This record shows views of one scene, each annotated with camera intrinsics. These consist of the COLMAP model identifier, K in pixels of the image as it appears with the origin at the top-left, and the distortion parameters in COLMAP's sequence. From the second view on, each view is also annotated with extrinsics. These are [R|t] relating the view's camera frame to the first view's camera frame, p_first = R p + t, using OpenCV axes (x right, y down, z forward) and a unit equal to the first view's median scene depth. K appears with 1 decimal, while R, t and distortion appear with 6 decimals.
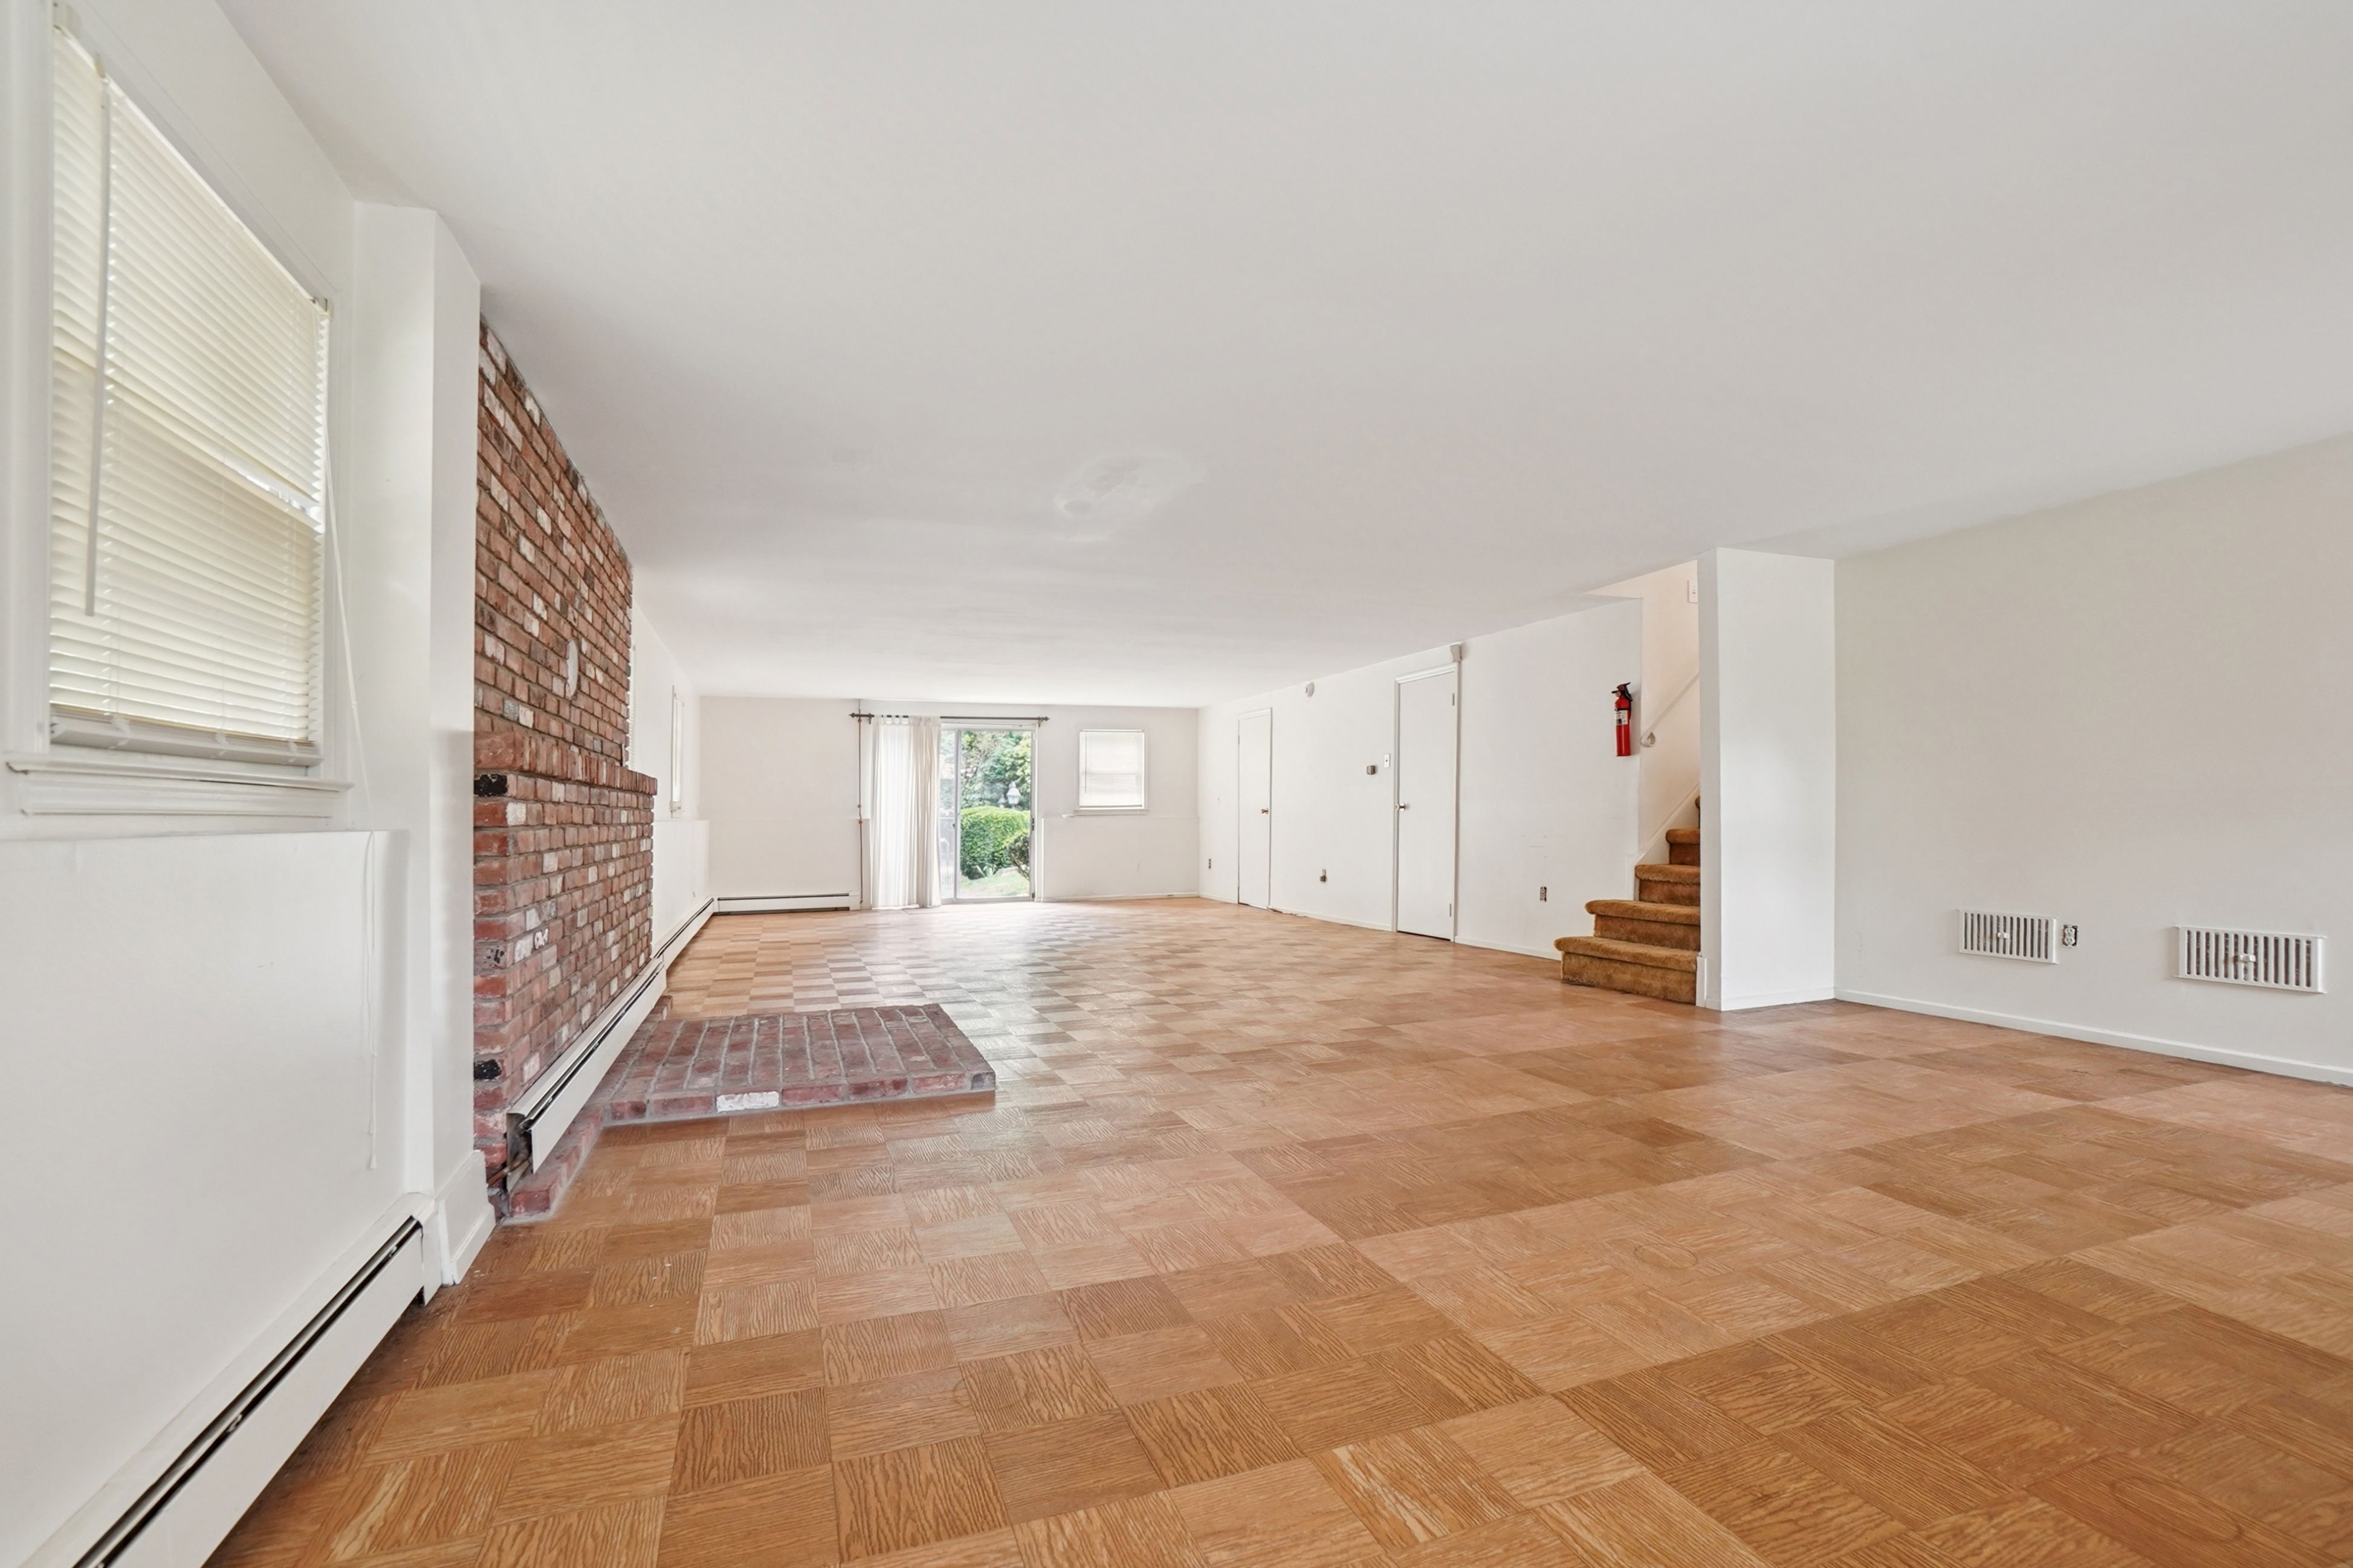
lens RADIAL K [[1086.2, 0, 1163.5], [0, 1086.2, 807.0], [0, 0, 1]] dist [-0.083395, 0.032007]
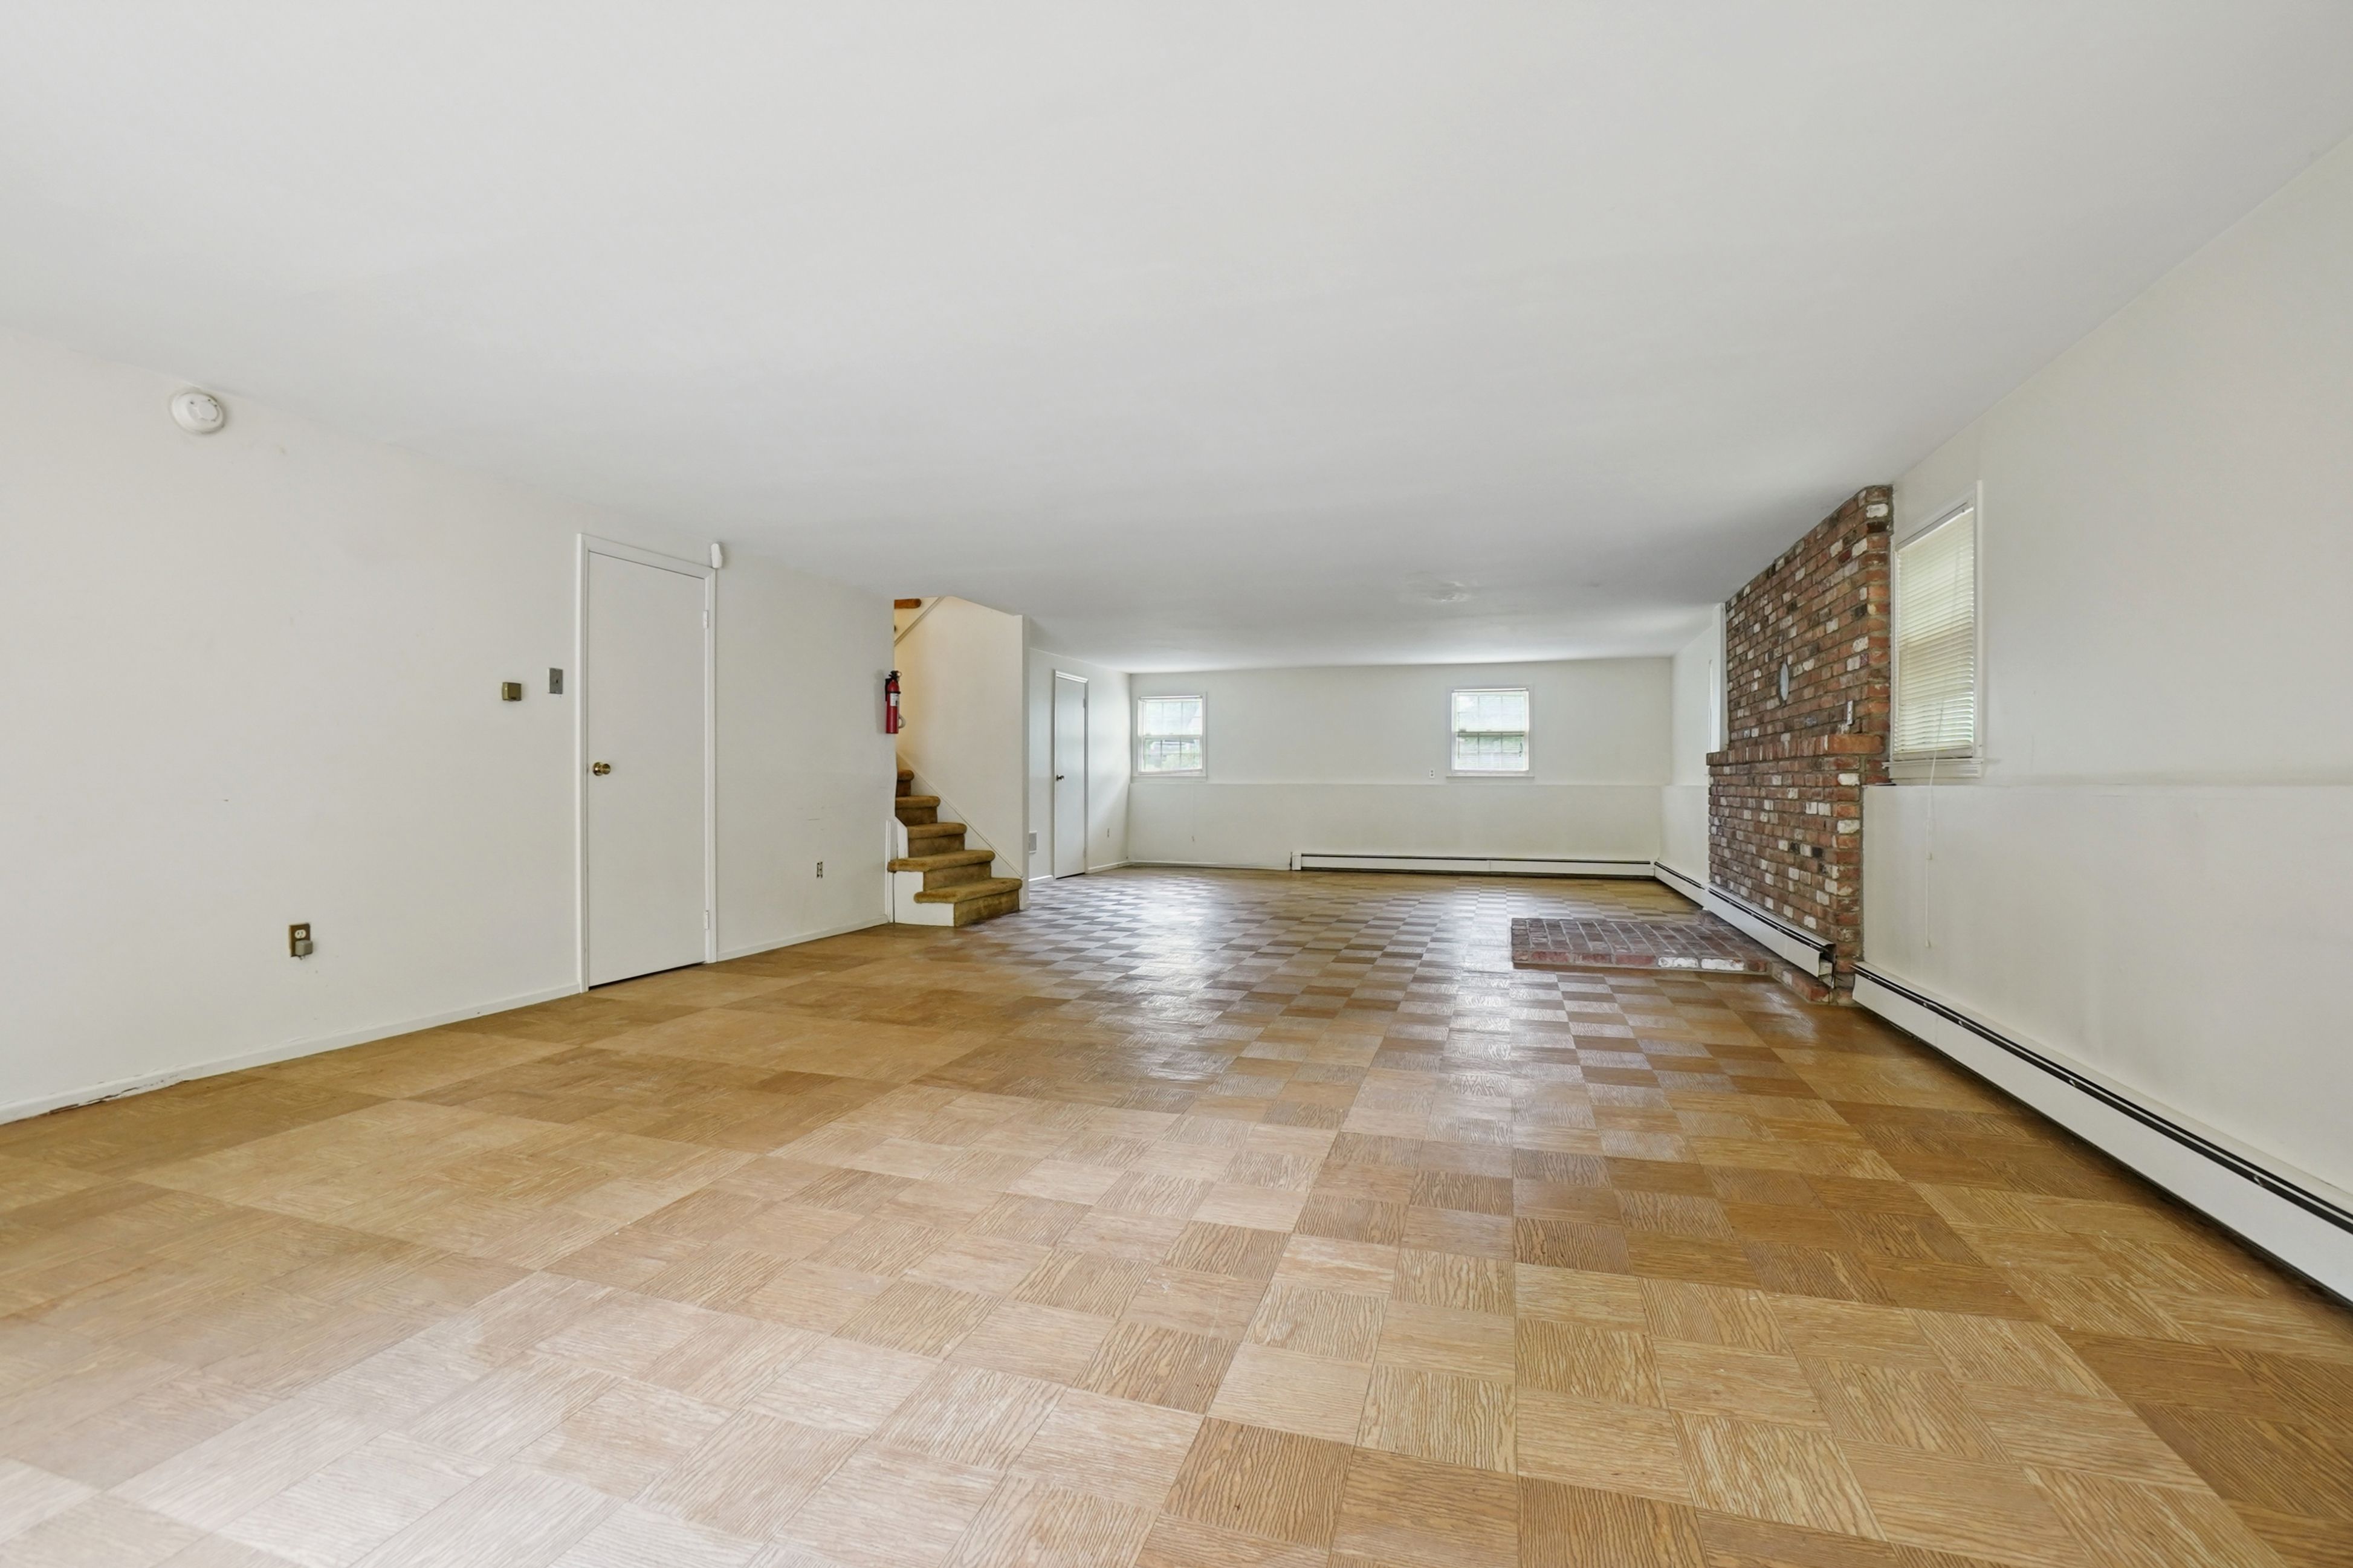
lens RADIAL K [[1086.2, 0, 1163.5], [0, 1086.2, 807.0], [0, 0, 1]] dist [-0.083395, 0.032007]
pose [[-0.798578, -0.003193, 0.601883, -0.496963], [0.002862, 0.999954, 0.009102, 0.020089], [-0.601884, 0.008991, -0.798533, 1.785840]]
